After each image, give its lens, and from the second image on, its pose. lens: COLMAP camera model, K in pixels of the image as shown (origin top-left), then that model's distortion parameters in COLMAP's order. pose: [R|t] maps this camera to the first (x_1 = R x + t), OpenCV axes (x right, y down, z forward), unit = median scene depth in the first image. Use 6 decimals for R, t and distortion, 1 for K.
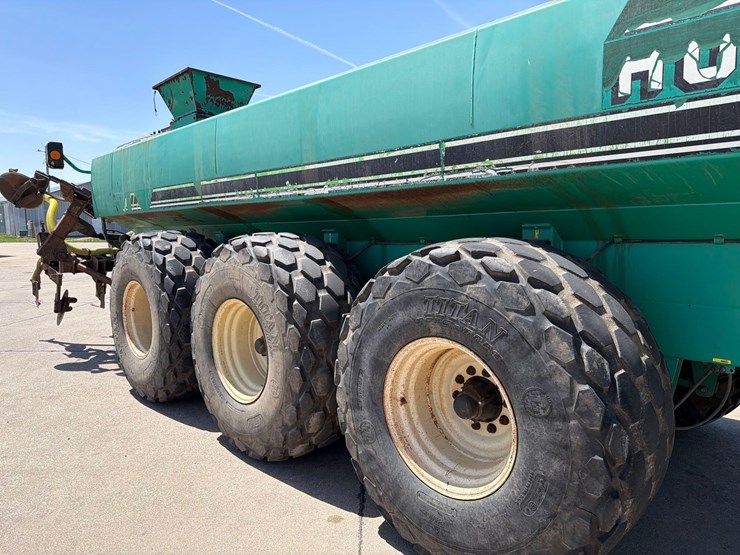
lens RADIAL K [[538.0, 0, 363.7], [0, 538.0, 278.3], [0, 0, 1]] dist [0.045790, -0.014673]
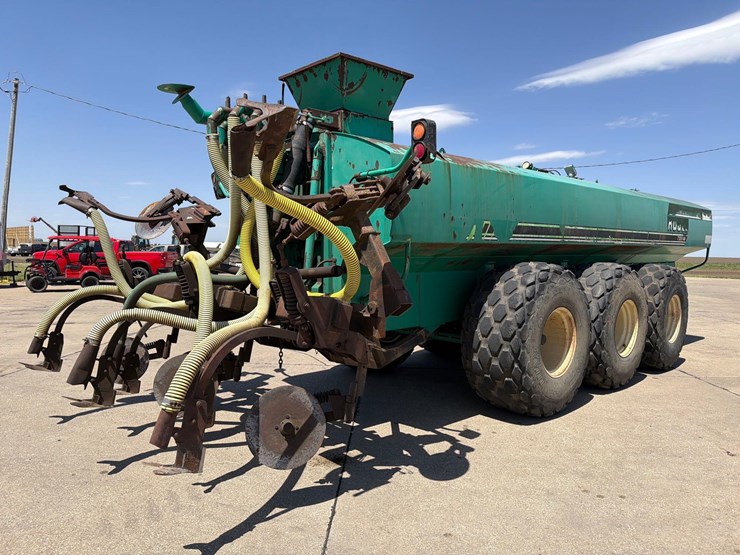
lens RADIAL K [[519.8, 0, 366.2], [0, 519.8, 270.8], [0, 0, 1]] dist [0.052028, -0.068935]
pose [[0.007064, -0.030924, 0.999497, -1.453573], [0.079798, 0.996352, 0.030263, -0.130759], [-0.996786, 0.079544, 0.009506, 1.340230]]
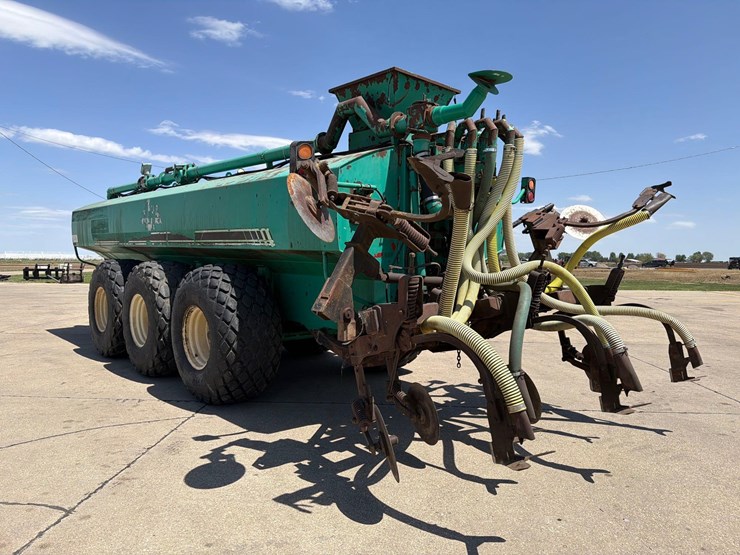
lens RADIAL K [[519.8, 0, 368.3], [0, 519.8, 273.1], [0, 0, 1]] dist [0.052028, -0.068935]
pose [[-0.999912, -0.000915, 0.013215, -0.353621], [0.000797, 0.991647, 0.128980, -0.250219], [-0.013223, 0.128979, -0.991559, 2.497146]]
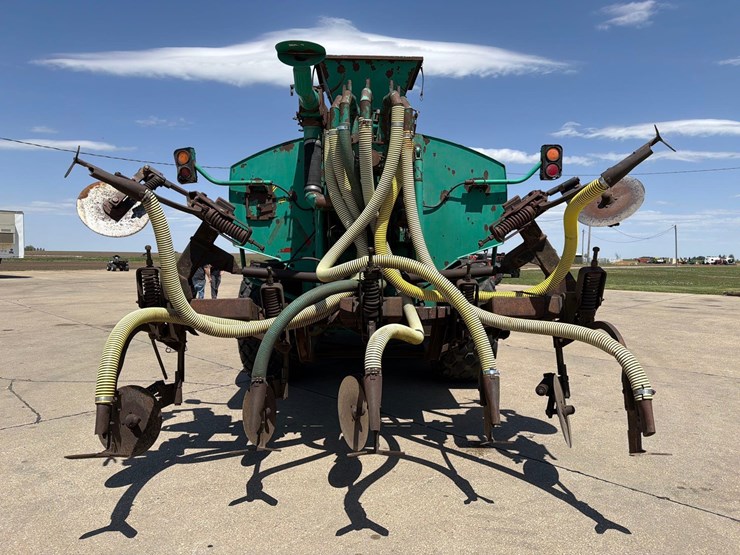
lens RADIAL K [[519.8, 0, 371.6], [0, 519.8, 279.6], [0, 0, 1]] dist [0.052028, -0.068935]
pose [[-0.743473, -0.031363, 0.668030, -1.092403], [0.062248, 0.991318, 0.115819, -0.207714], [-0.665863, 0.127692, -0.735066, 2.154080]]
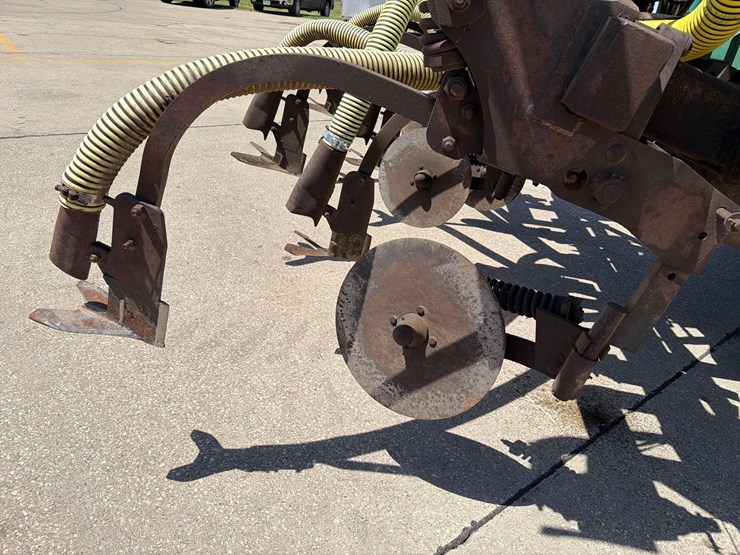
lens RADIAL K [[519.8, 0, 372.2], [0, 519.8, 284.7], [0, 0, 1]] dist [0.052028, -0.068935]
pose [[0.751862, -0.243562, 0.612684, -0.989231], [-0.046338, 0.907446, 0.417605, -0.062873], [-0.657690, -0.342372, 0.670988, 1.296098]]
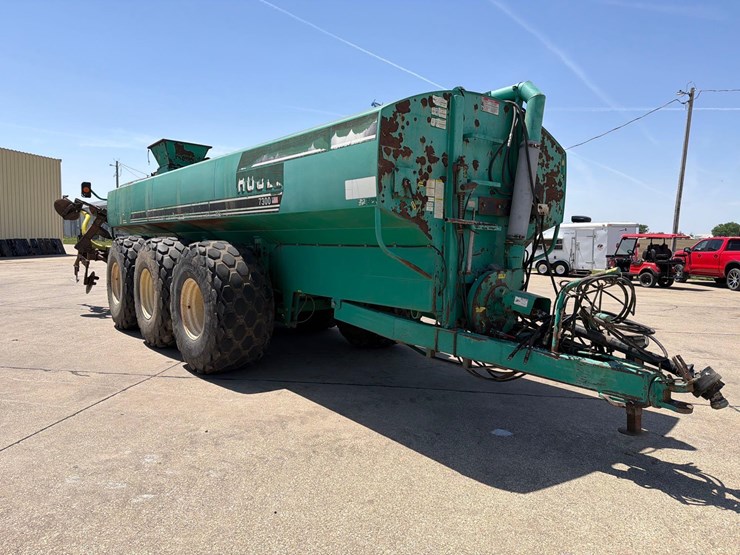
lens RADIAL K [[519.8, 0, 367.7], [0, 519.8, 282.5], [0, 0, 1]] dist [0.052028, -0.068935]
pose [[0.995674, 0.036987, -0.085236, 0.565007], [-0.038248, 0.999181, -0.013214, 0.062188], [0.084677, 0.016417, 0.996273, -0.673363]]
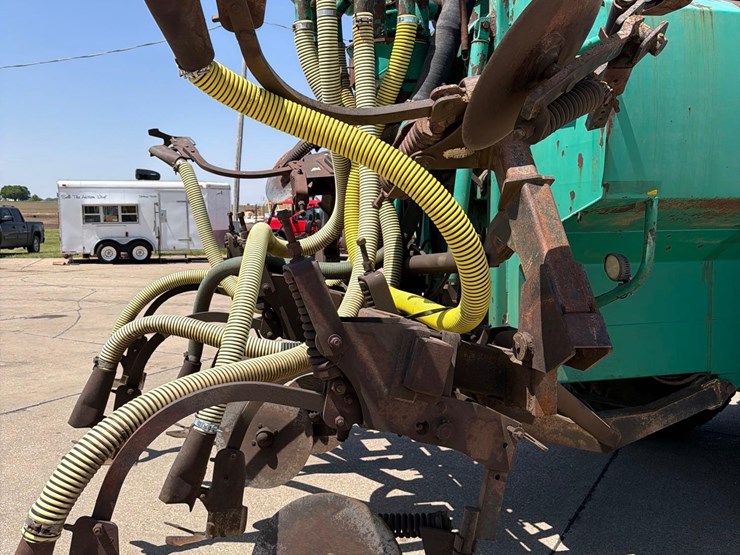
lens RADIAL K [[690.2, 0, 365.6], [0, 690.2, 259.5], [0, 0, 1]] dist [0.032535, 0.000000]
pose [[0.455711, -0.051693, 0.888626, -1.167111], [0.076428, 0.996898, 0.018797, -0.126999], [-0.886841, 0.059350, 0.458248, 1.231445]]
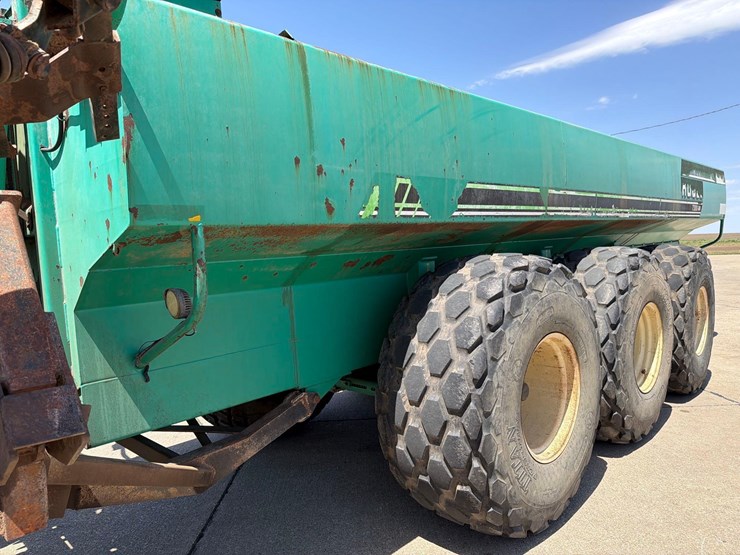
lens RADIAL K [[519.8, 0, 366.6], [0, 519.8, 281.8], [0, 0, 1]] dist [0.052028, -0.068935]
pose [[-0.047385, -0.056519, 0.997276, -0.964159], [0.138425, 0.988393, 0.062593, -0.115271], [-0.989239, 0.141014, -0.039011, 1.183203]]
